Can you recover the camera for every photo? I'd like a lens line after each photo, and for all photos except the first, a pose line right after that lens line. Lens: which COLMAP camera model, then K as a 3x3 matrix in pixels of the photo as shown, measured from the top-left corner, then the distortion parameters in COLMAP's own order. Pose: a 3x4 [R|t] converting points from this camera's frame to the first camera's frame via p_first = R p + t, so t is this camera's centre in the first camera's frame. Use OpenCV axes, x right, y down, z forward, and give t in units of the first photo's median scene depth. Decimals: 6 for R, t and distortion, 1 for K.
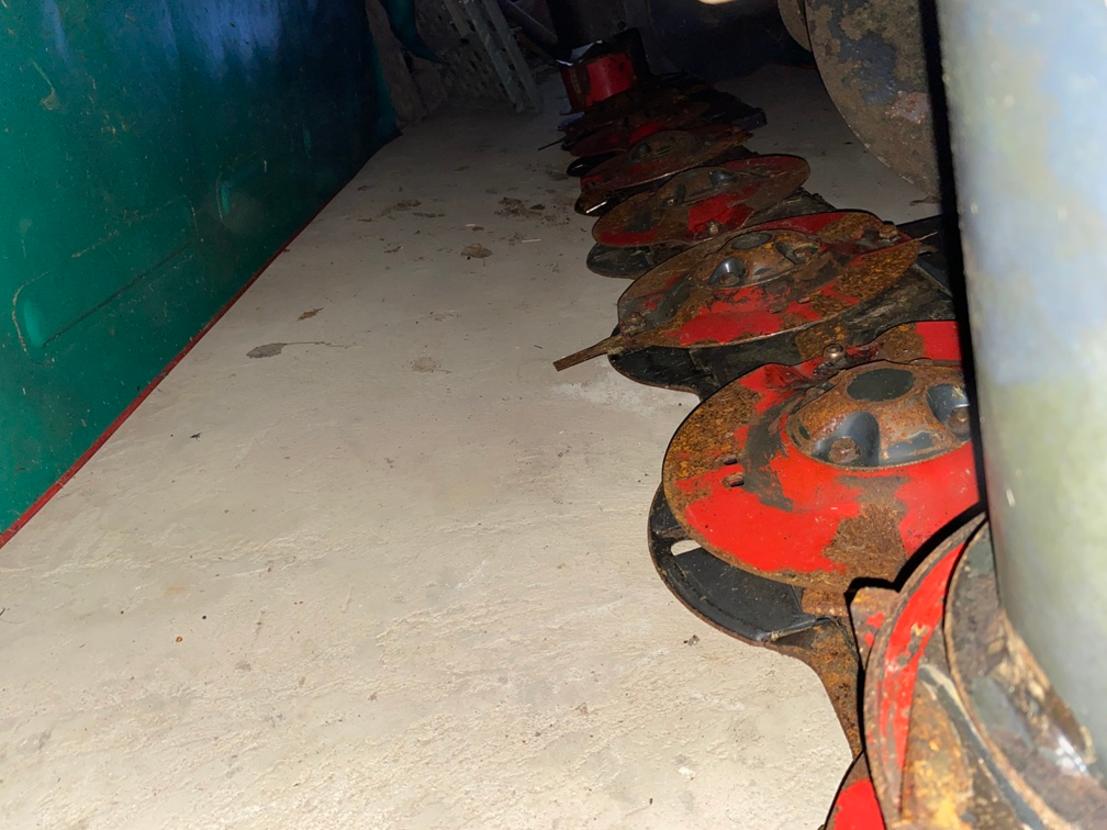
lens RADIAL K [[840.7, 0, 553.5], [0, 840.7, 415.0], [0, 0, 1]] dist [0.087578, -0.143721]
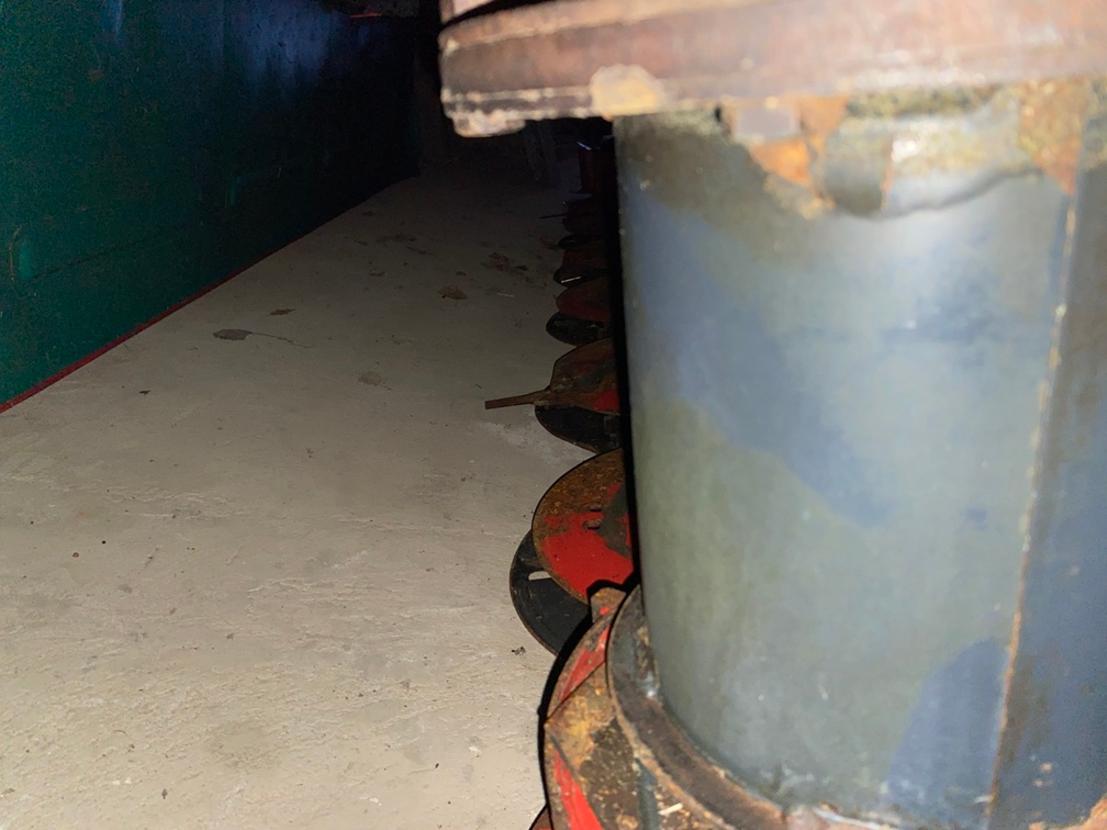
lens RADIAL K [[851.2, 0, 552.8], [0, 851.2, 418.7], [0, 0, 1]] dist [0.048023, -0.055564]
pose [[0.974629, 0.223289, 0.015479, 0.108764], [-0.221434, 0.971991, -0.078747, 0.039225], [-0.032629, 0.073321, 0.996774, -0.151809]]
